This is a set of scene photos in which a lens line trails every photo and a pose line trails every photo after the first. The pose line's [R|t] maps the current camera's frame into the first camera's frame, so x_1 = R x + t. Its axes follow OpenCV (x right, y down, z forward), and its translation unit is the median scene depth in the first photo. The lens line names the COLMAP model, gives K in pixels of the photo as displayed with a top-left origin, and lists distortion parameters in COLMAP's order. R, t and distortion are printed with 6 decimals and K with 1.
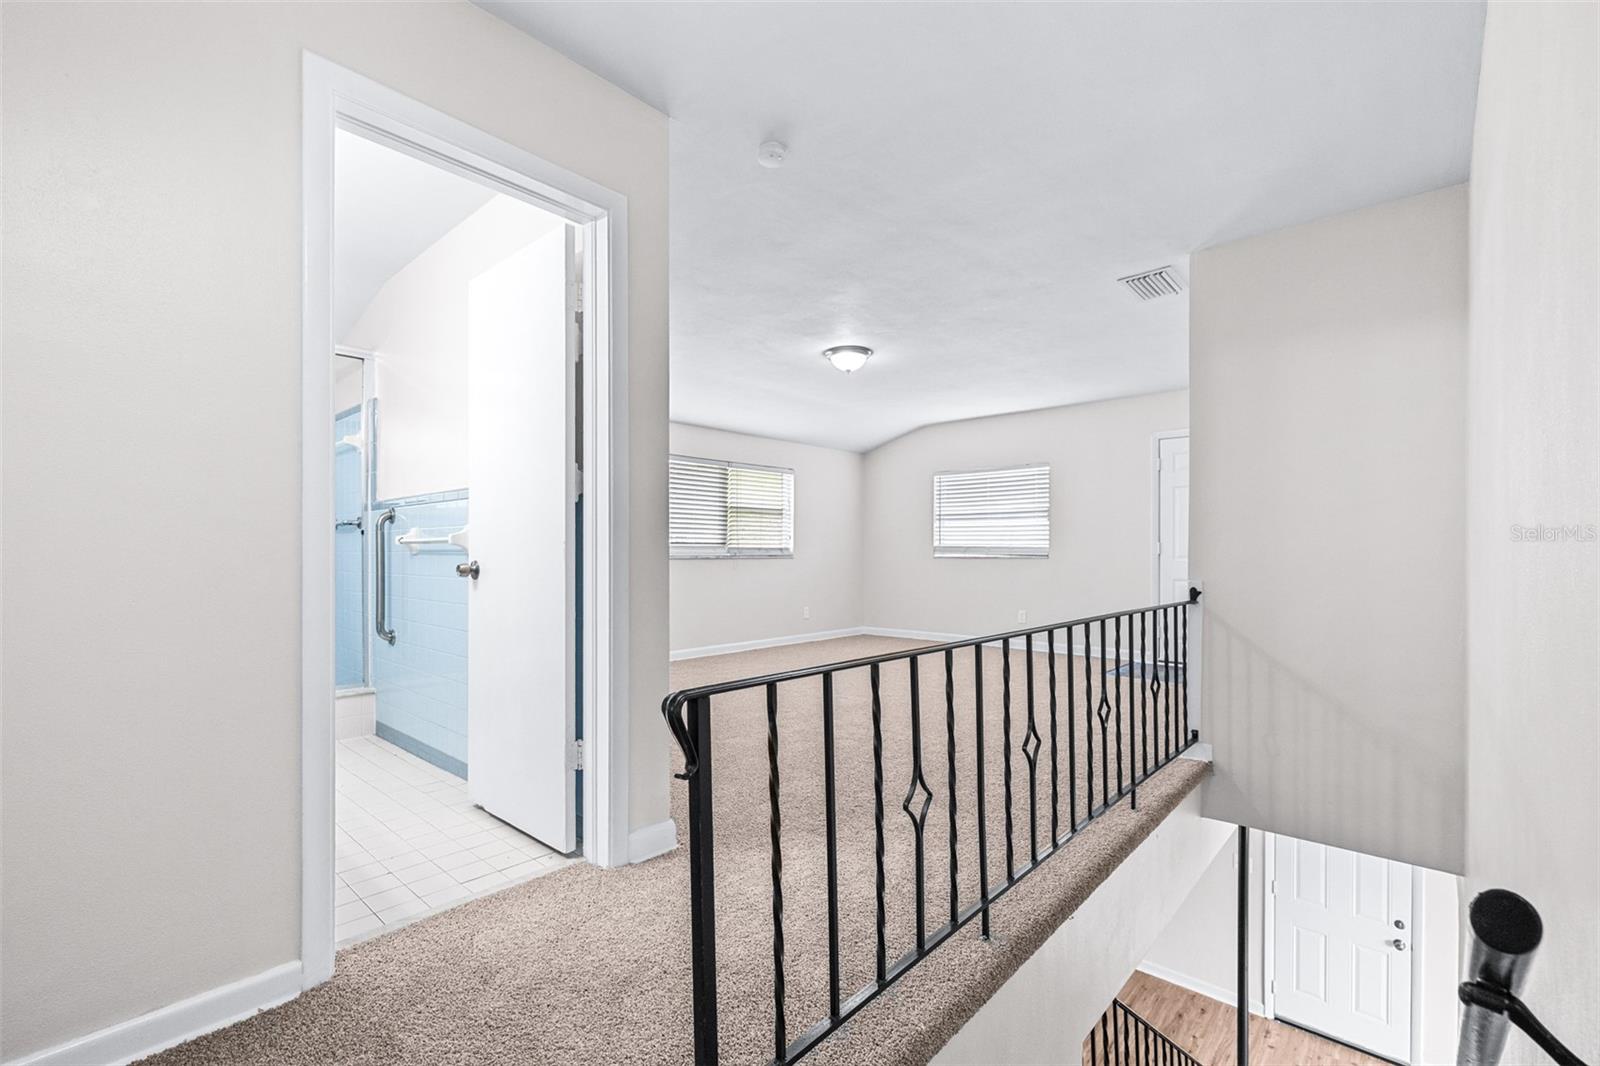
lens RADIAL K [[694.5, 0, 809.1], [0, 694.5, 544.6], [0, 0, 1]] dist [0.002392, 0.000297]
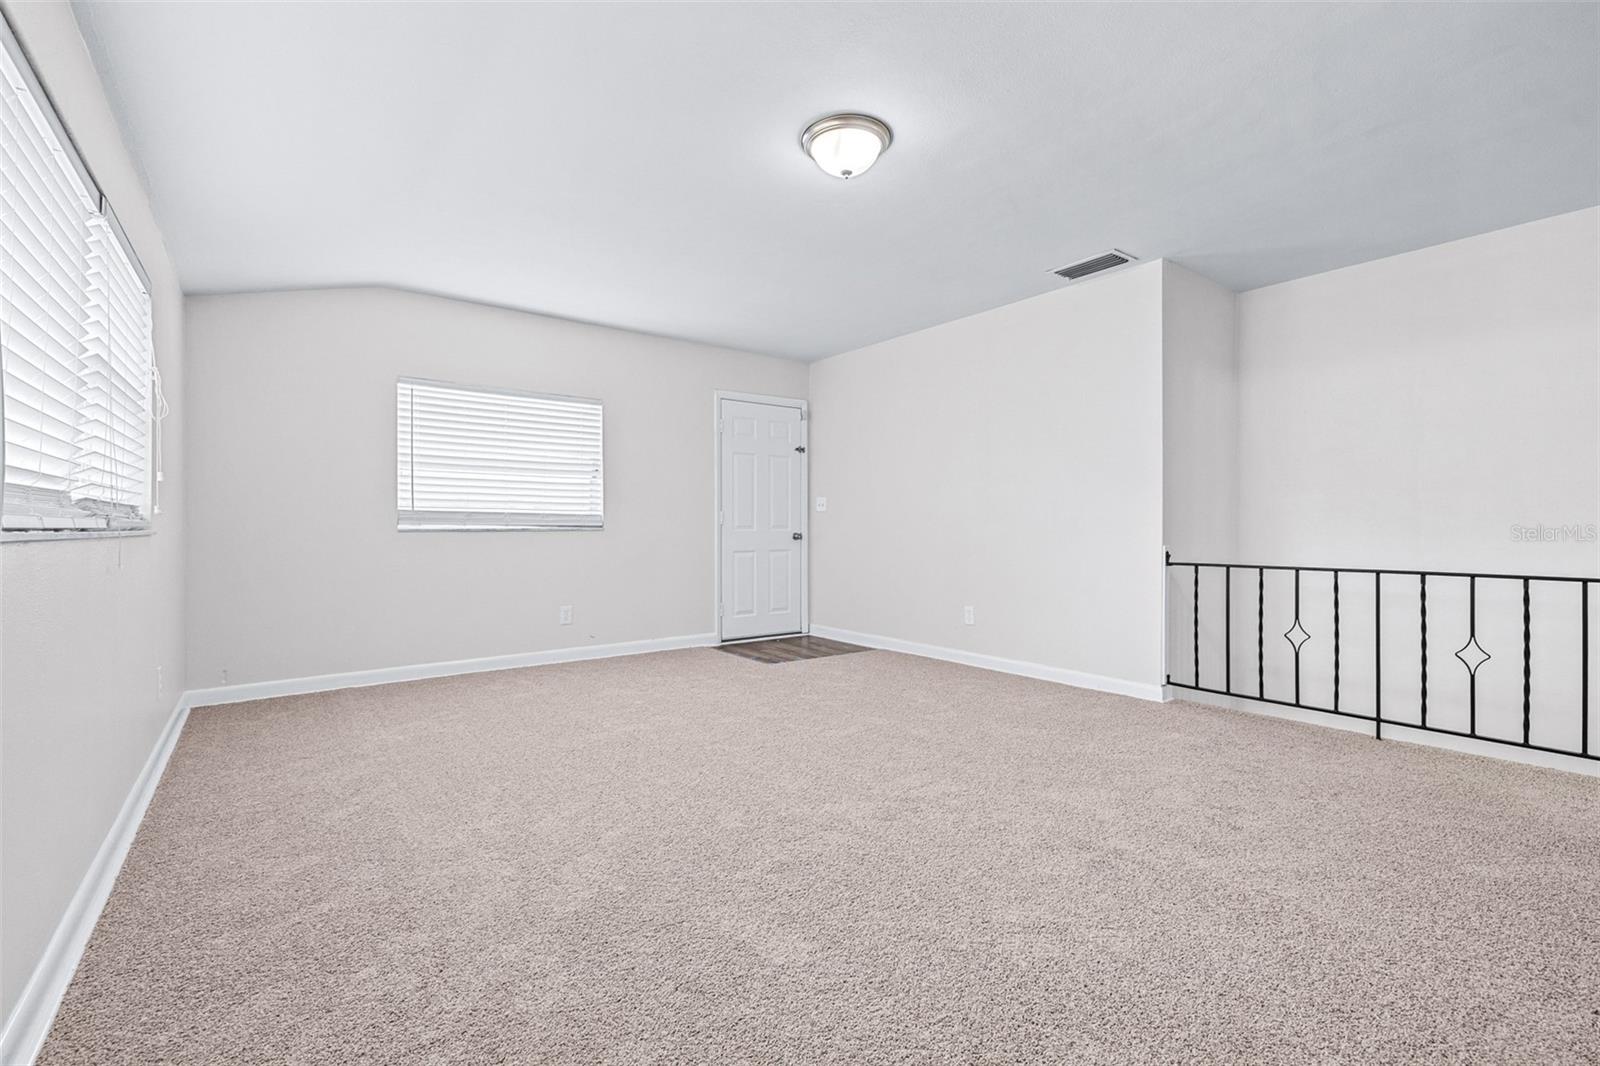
lens RADIAL K [[678.8, 0, 800.0], [0, 678.8, 533.0], [0, 0, 1]] dist [0.000010, 0.000051]
pose [[0.200239, -0.010201, 0.979694, -0.295955], [-0.009466, 0.999879, 0.012346, 0.010887], [-0.979701, -0.011746, 0.200118, 0.603815]]
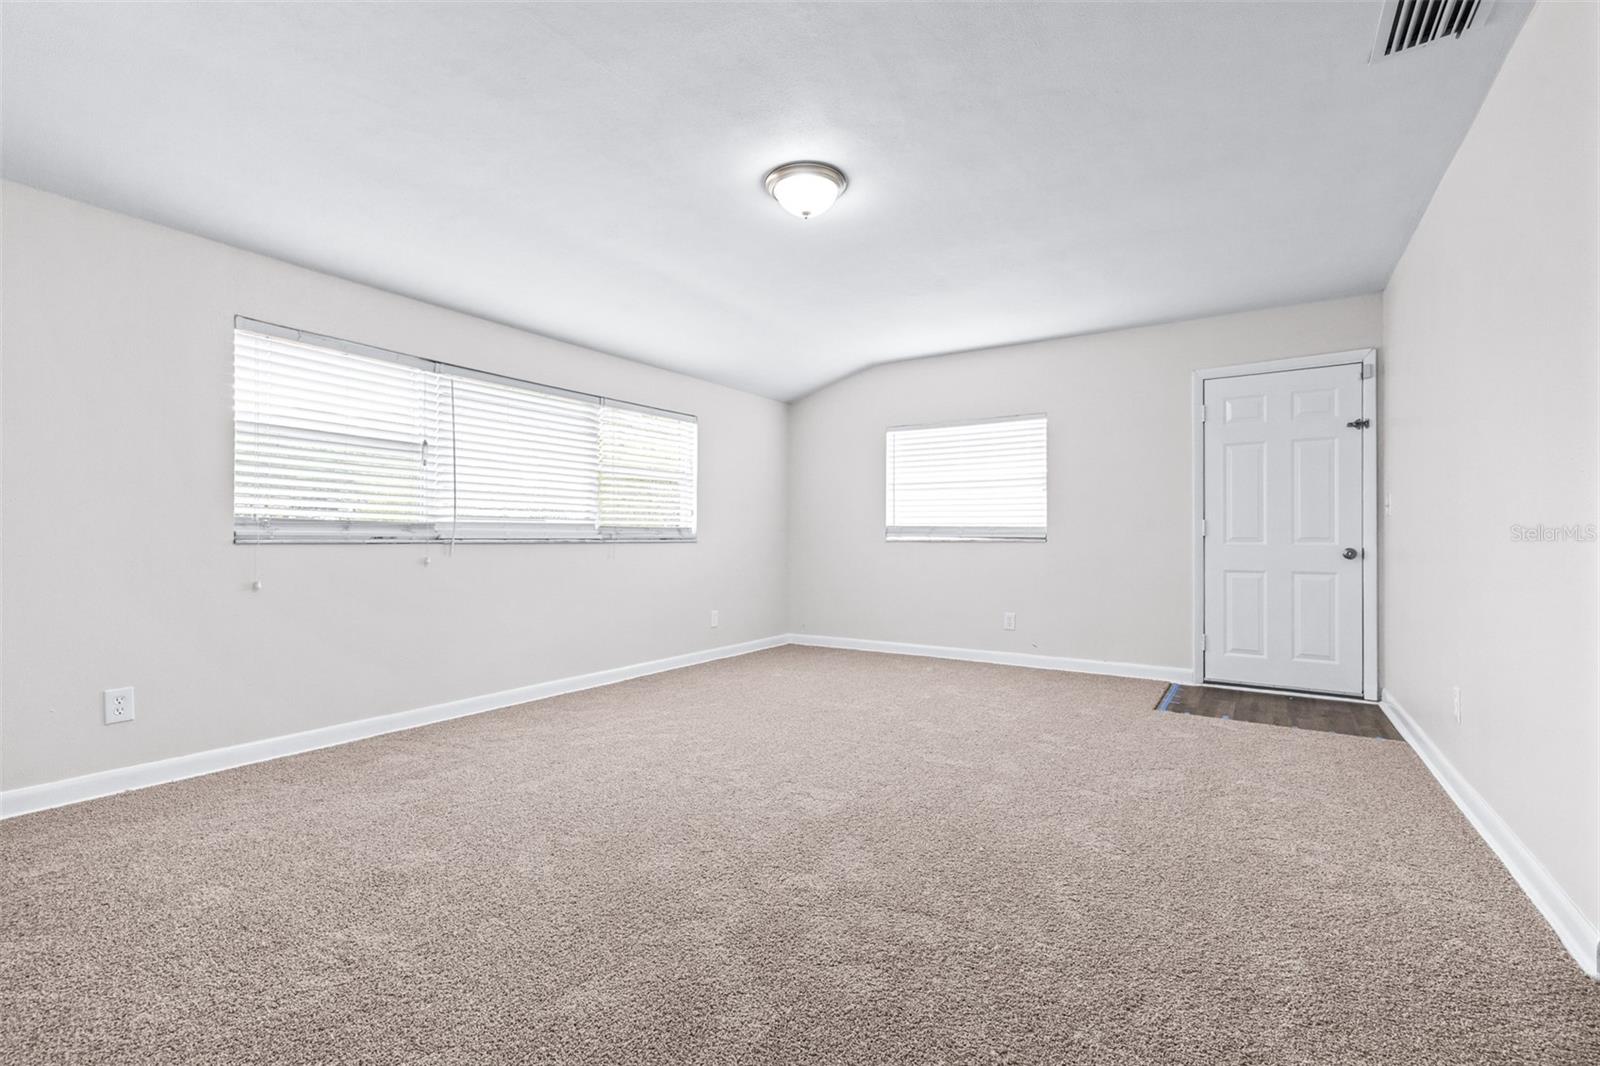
lens RADIAL K [[694.5, 0, 809.1], [0, 694.5, 544.6], [0, 0, 1]] dist [0.002392, 0.000297]
pose [[0.987396, -0.000562, 0.158266, -0.021479], [-0.002587, 0.999803, 0.019691, 0.007792], [-0.158246, -0.019852, 0.987200, 0.285490]]
